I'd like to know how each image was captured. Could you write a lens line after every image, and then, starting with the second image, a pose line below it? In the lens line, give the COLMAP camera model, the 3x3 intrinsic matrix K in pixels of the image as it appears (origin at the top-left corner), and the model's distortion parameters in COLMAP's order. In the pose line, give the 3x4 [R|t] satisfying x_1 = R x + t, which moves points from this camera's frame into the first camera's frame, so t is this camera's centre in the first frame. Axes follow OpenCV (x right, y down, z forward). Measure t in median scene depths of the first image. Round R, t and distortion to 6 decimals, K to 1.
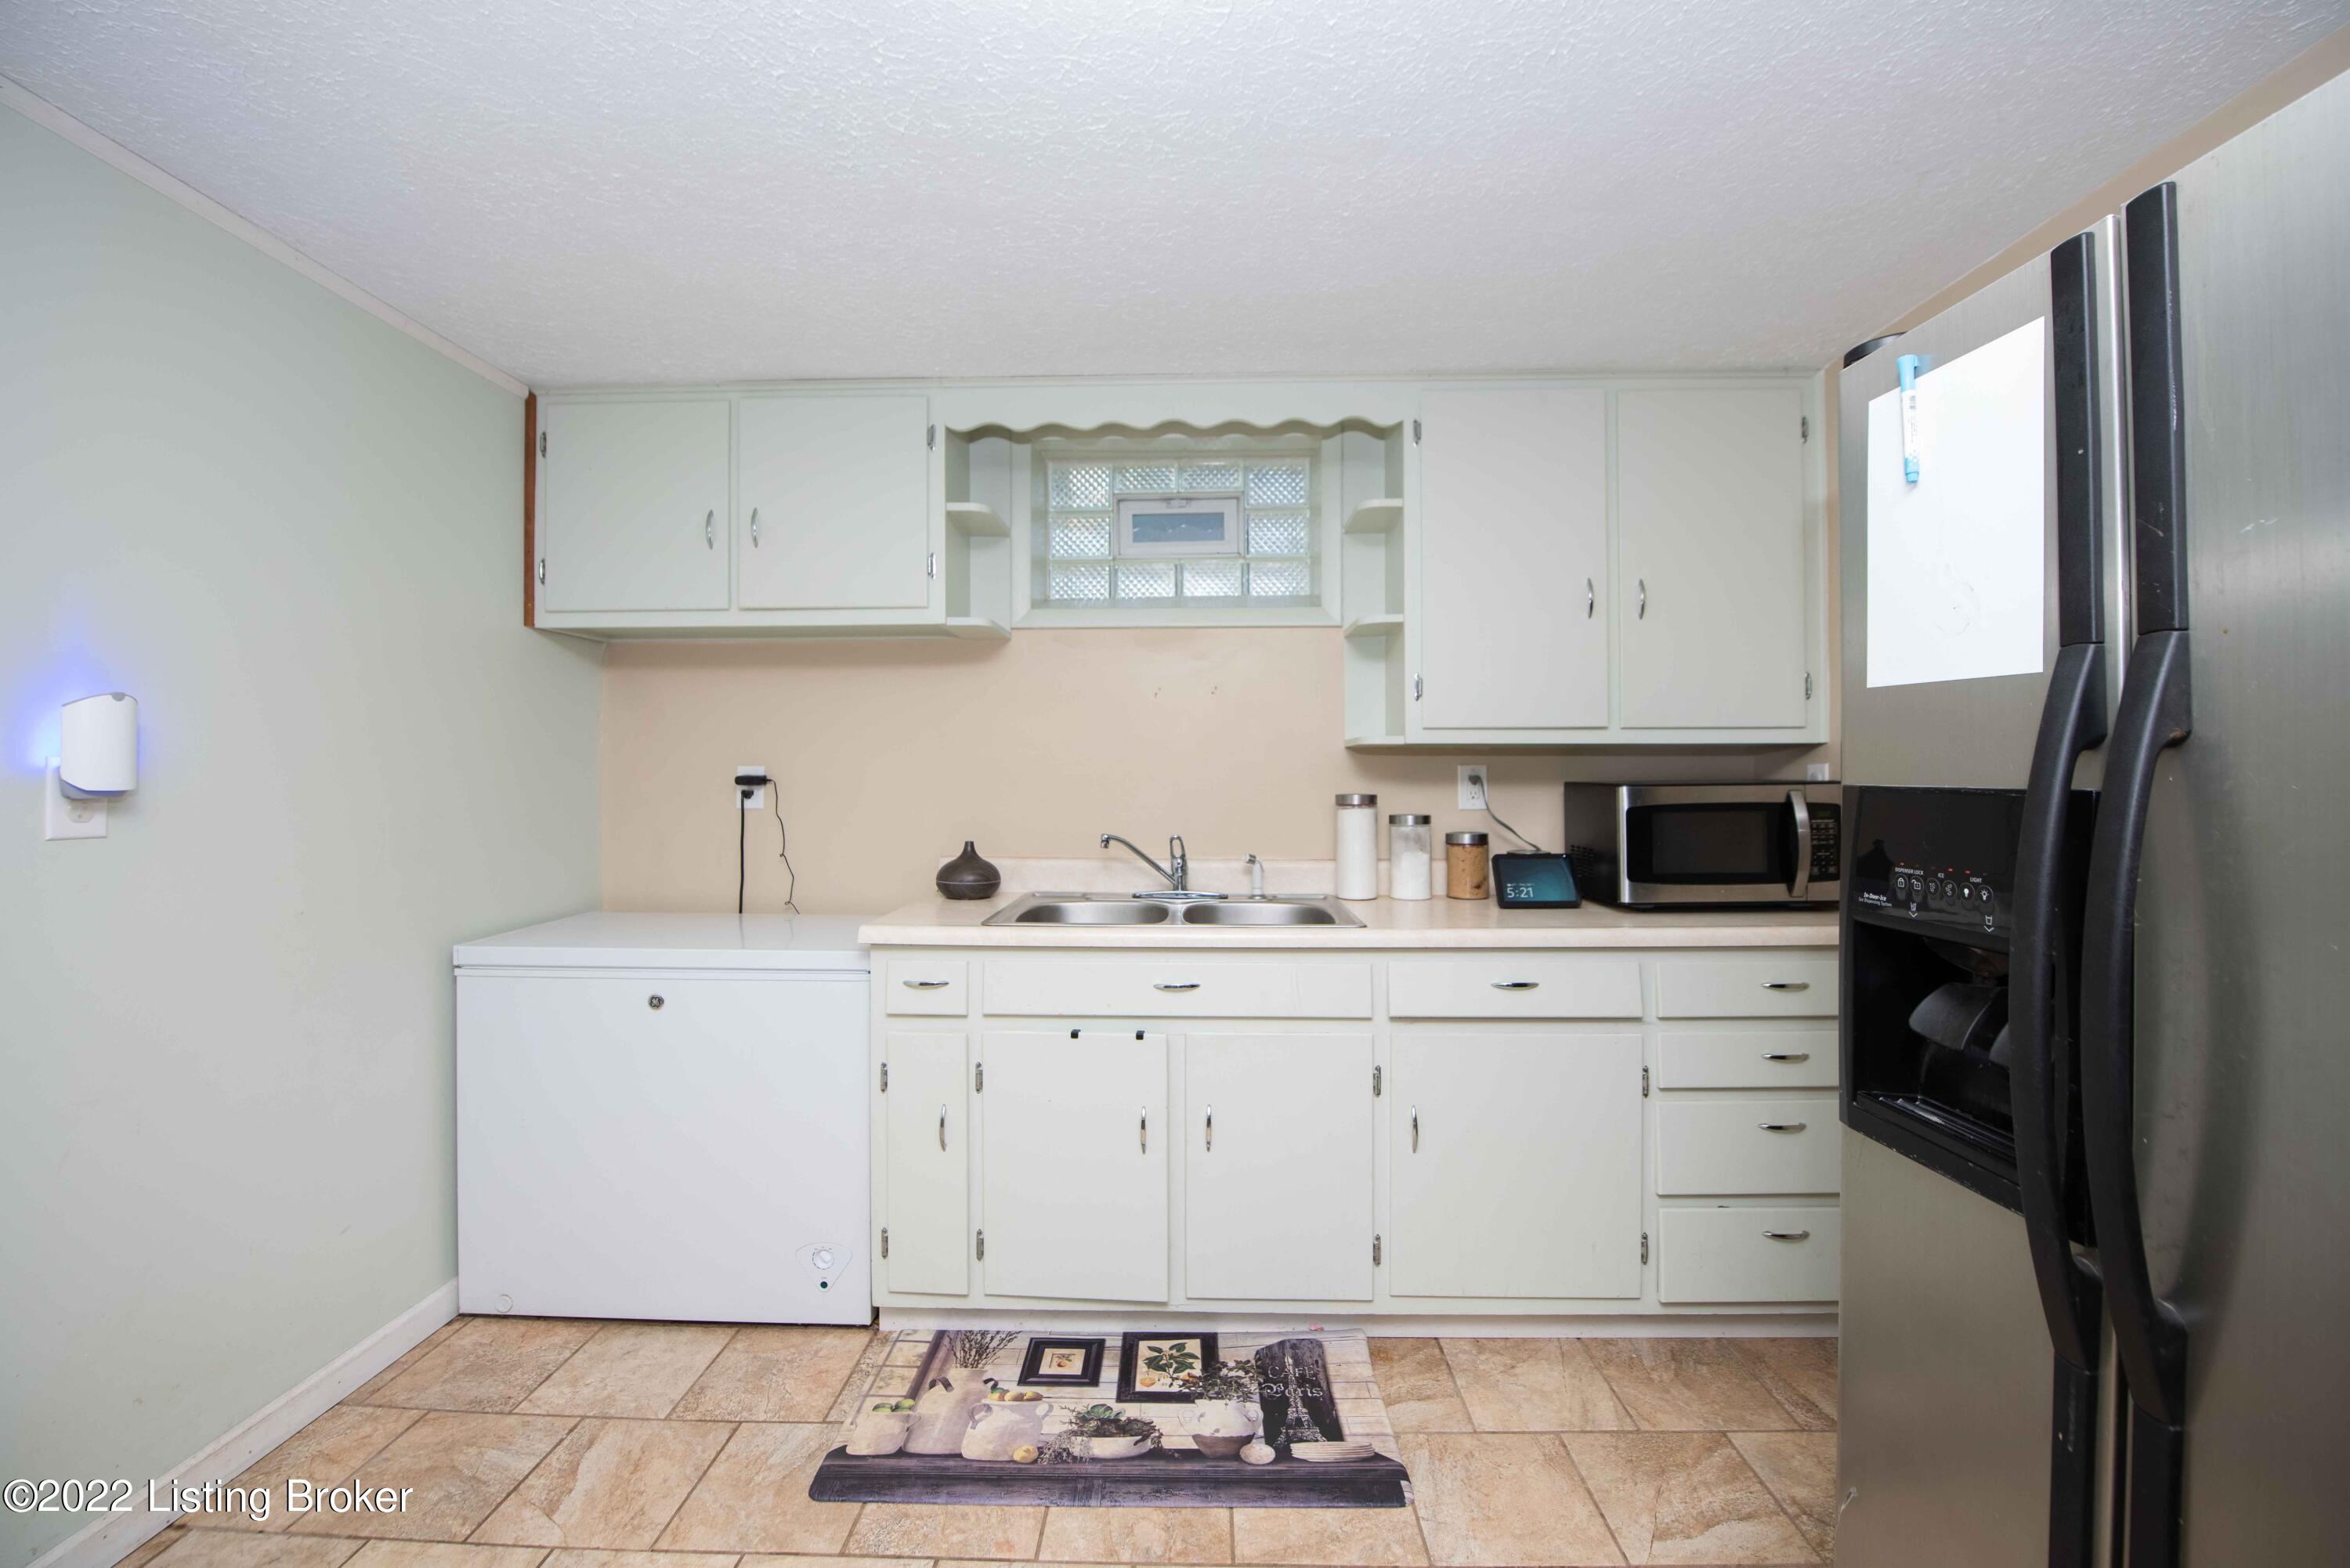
lens RADIAL K [[936.9, 0, 1172.5], [0, 936.9, 778.4], [0, 0, 1]] dist [-0.028607, -0.000027]
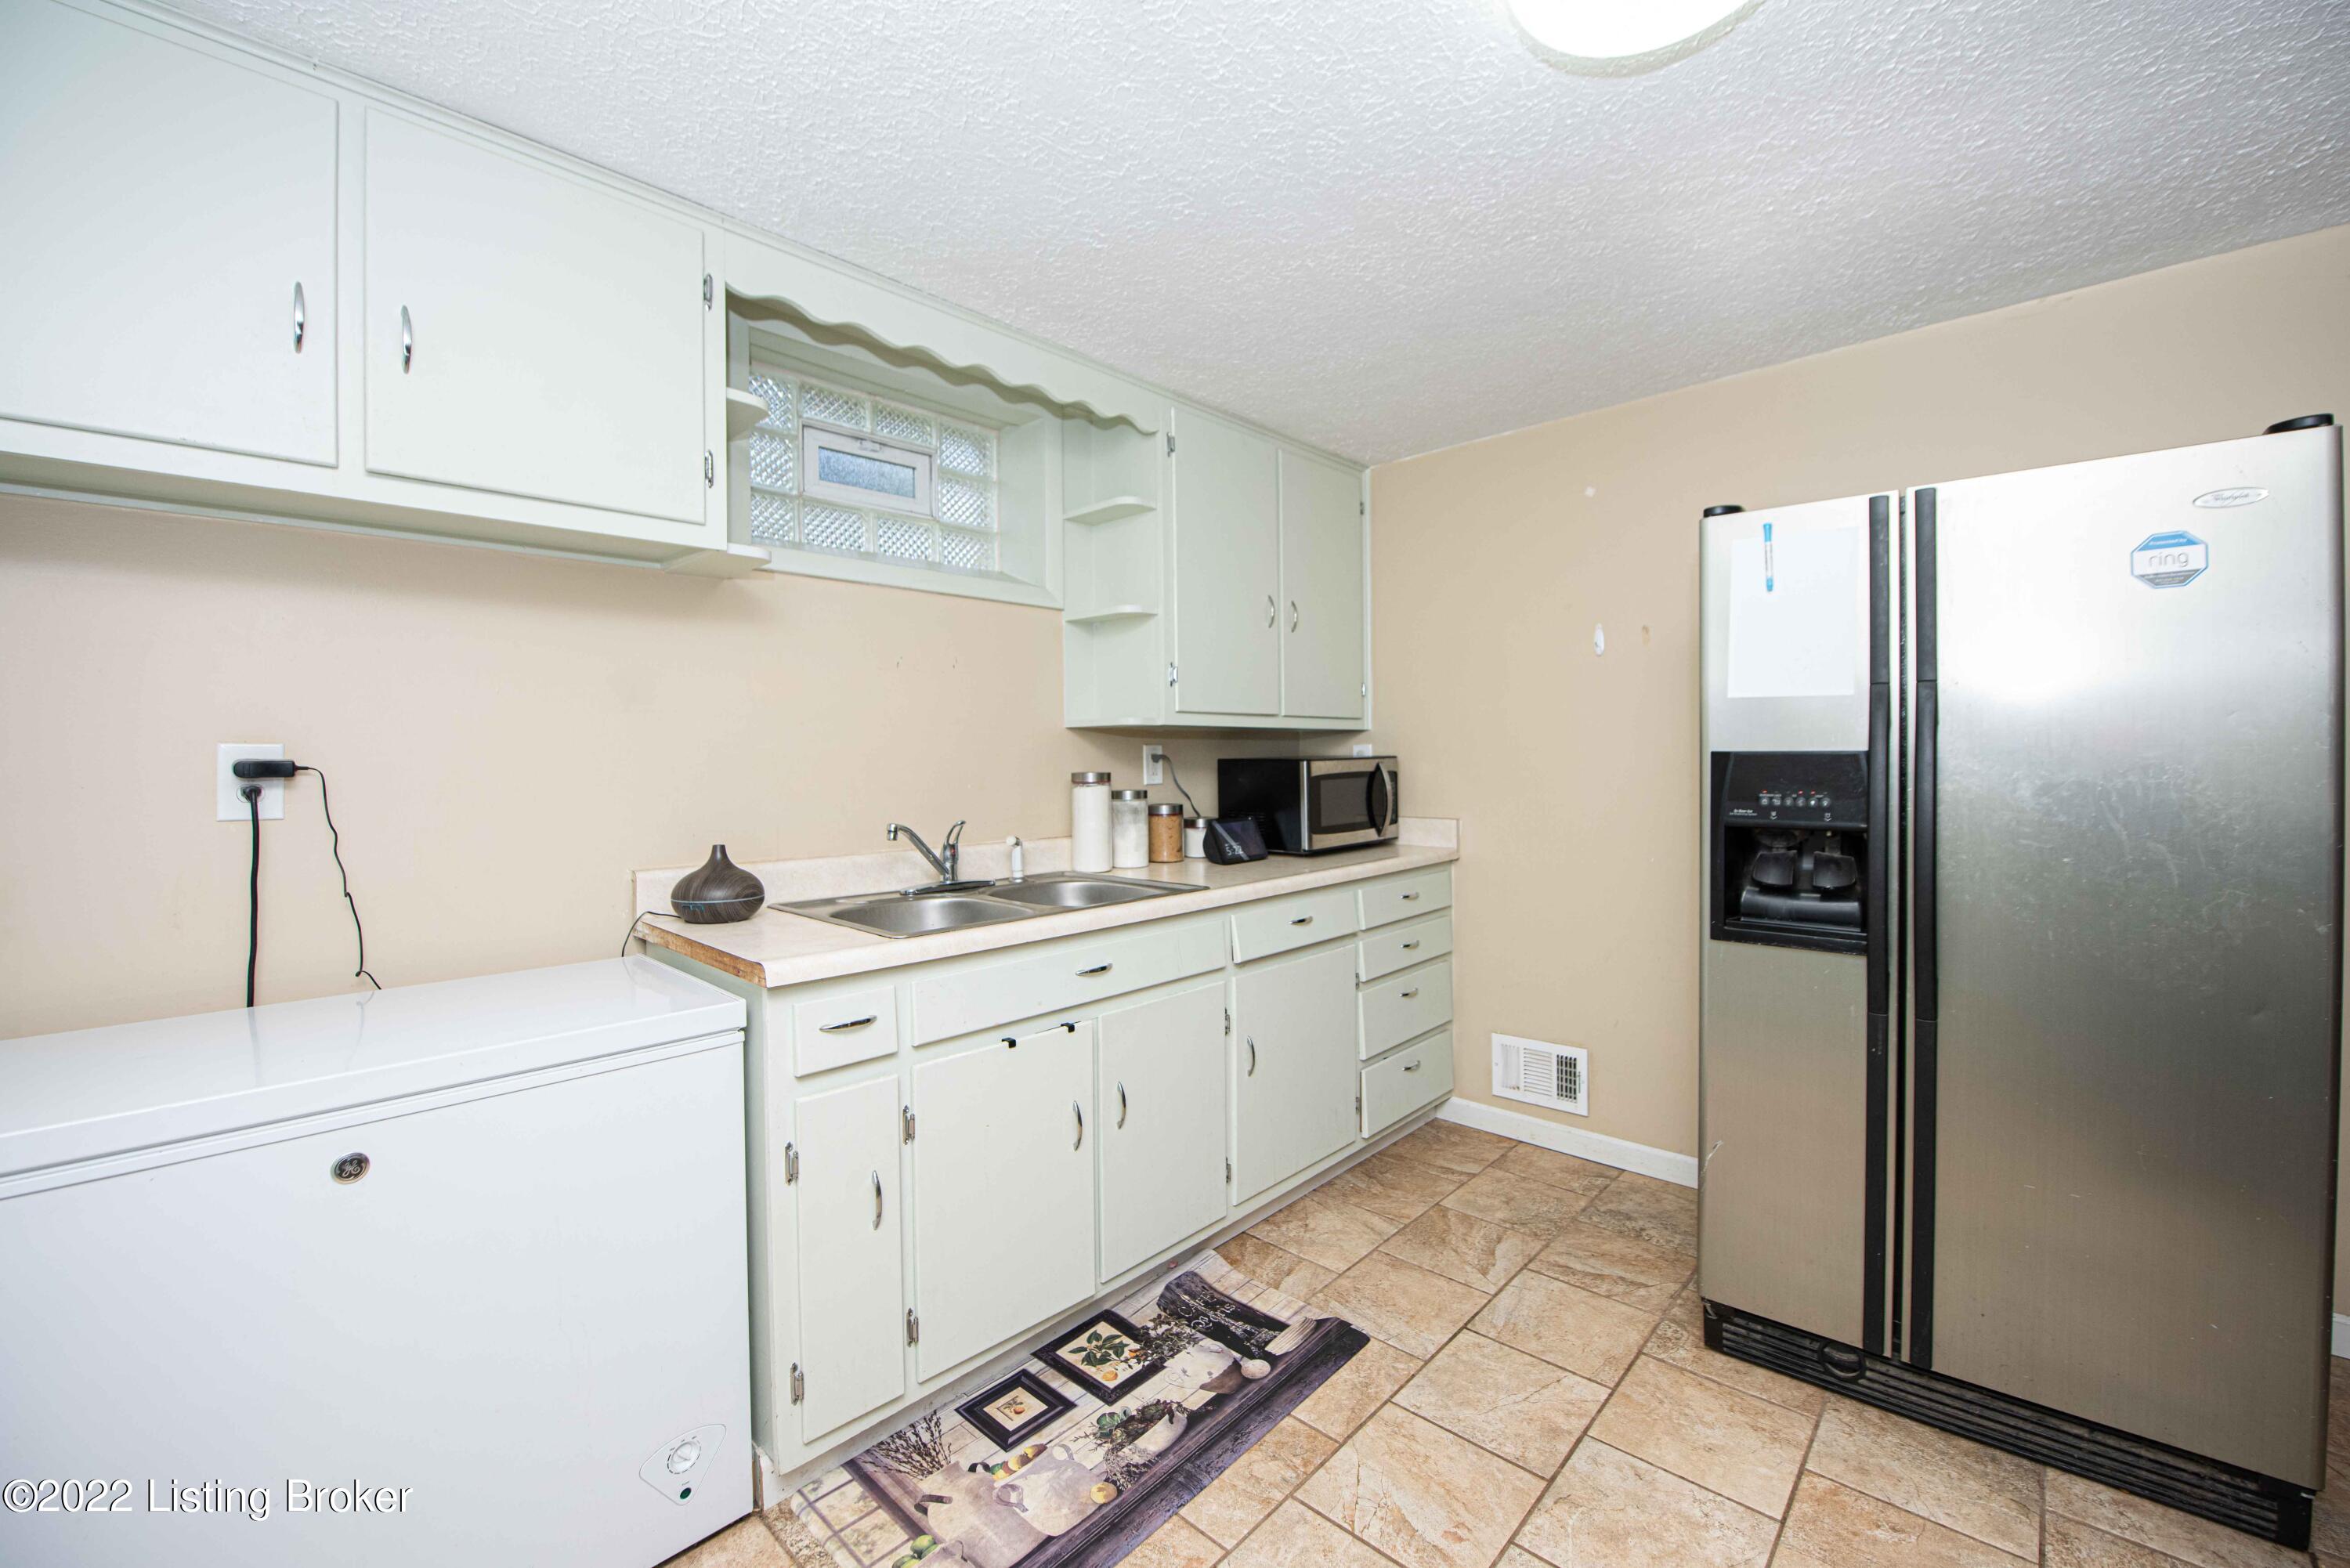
lens RADIAL K [[935.5, 0, 1175.0], [0, 935.5, 784.0], [0, 0, 1]] dist [-0.032558, -0.000198]
pose [[0.665408, -0.027605, 0.745969, -0.666144], [0.013076, 0.999594, 0.025327, 0.005956], [-0.746365, -0.007098, 0.665499, 0.298083]]
